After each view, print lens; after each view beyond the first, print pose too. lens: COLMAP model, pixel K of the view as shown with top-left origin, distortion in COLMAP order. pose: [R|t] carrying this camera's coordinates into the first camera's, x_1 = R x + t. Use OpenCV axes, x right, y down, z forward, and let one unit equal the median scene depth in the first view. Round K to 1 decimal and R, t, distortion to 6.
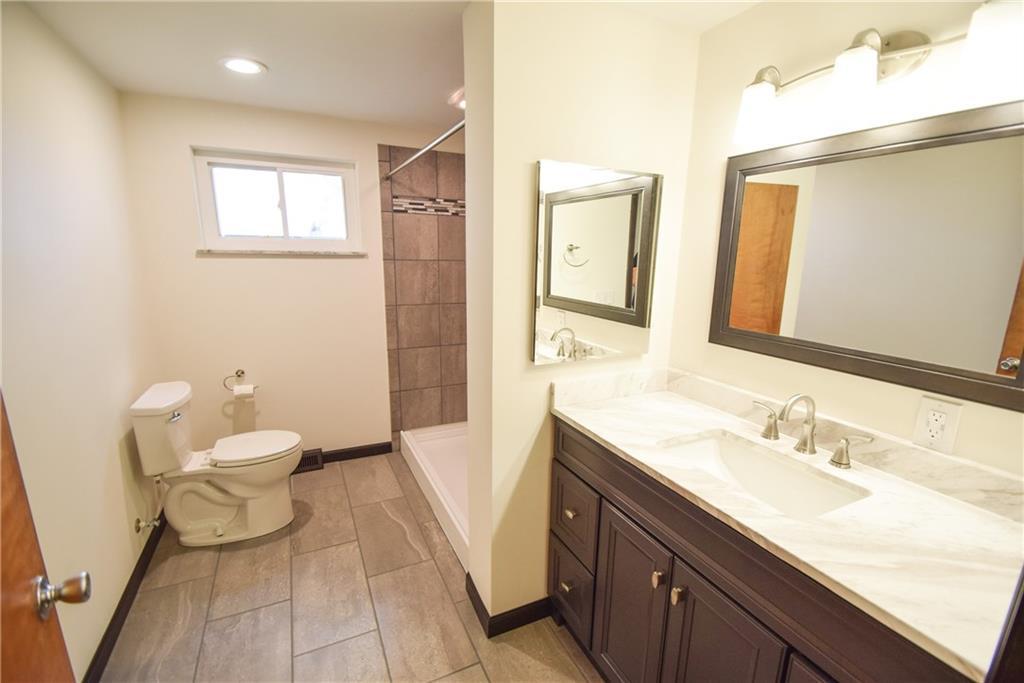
lens RADIAL K [[449.8, 0, 509.6], [0, 449.8, 345.4], [0, 0, 1]] dist [0.003518, -0.009041]
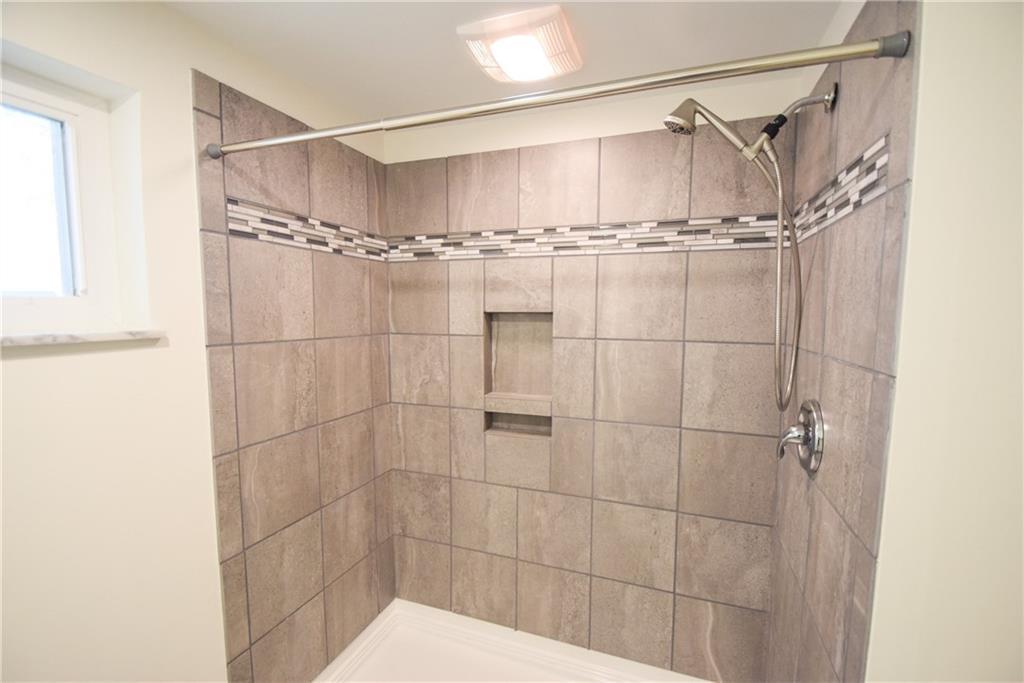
lens RADIAL K [[449.8, 0, 514.5], [0, 449.8, 347.5], [0, 0, 1]] dist [0.003518, -0.009041]
pose [[0.712466, -0.071011, 0.698104, -0.362618], [0.152756, 0.986702, -0.055531, -0.123172], [-0.684878, 0.146204, 0.713839, 0.514162]]
